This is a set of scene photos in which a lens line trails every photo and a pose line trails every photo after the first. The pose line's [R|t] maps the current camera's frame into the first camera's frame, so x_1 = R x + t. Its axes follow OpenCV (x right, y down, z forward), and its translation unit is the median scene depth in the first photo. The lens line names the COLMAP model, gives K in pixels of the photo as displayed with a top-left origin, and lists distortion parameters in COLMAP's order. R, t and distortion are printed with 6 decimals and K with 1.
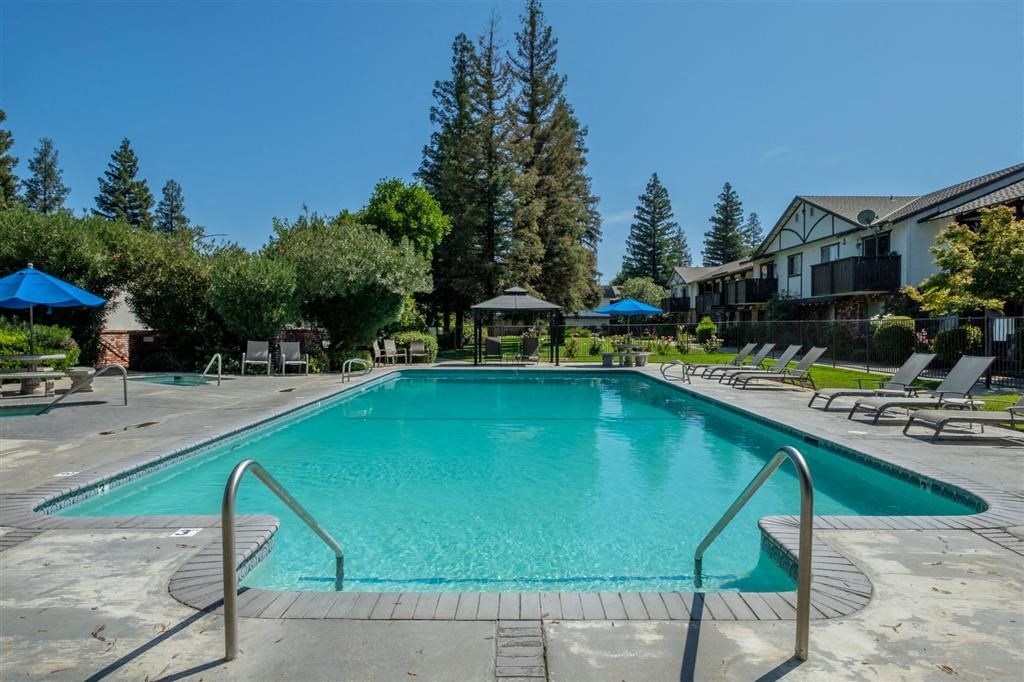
lens RADIAL K [[566.2, 0, 511.9], [0, 566.2, 340.2], [0, 0, 1]] dist [-0.005701, -0.001033]
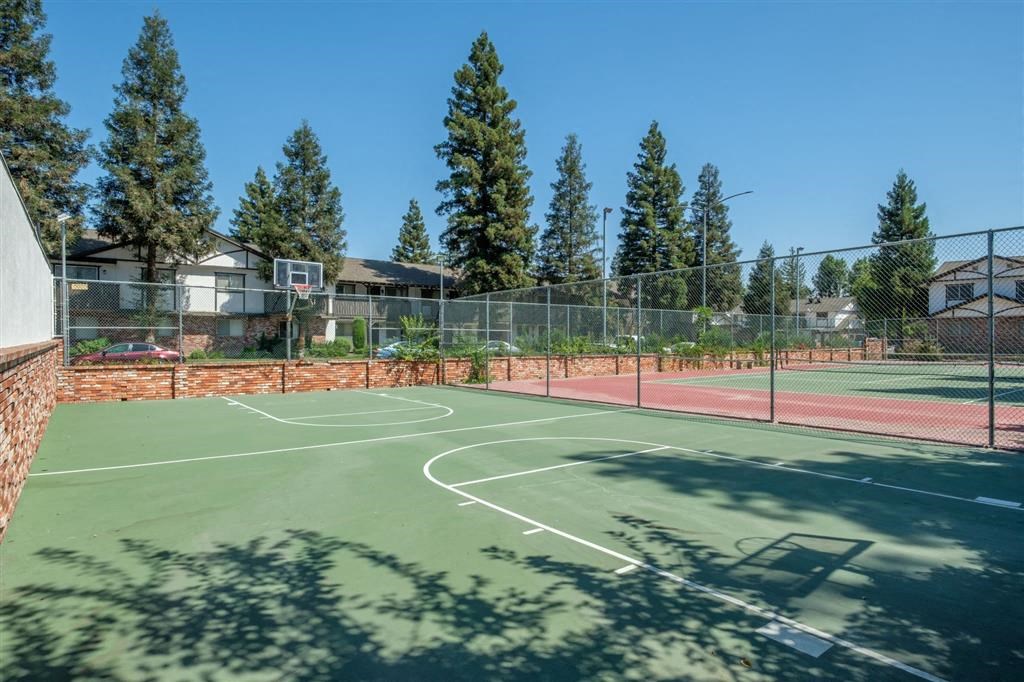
lens RADIAL K [[566.2, 0, 511.5], [0, 566.2, 341.8], [0, 0, 1]] dist [-0.005701, -0.001033]
pose [[0.602065, -0.008973, -0.798396, -0.123610], [-0.002960, 0.999905, -0.013469, -0.004679], [0.798441, 0.010473, 0.601981, 0.302871]]
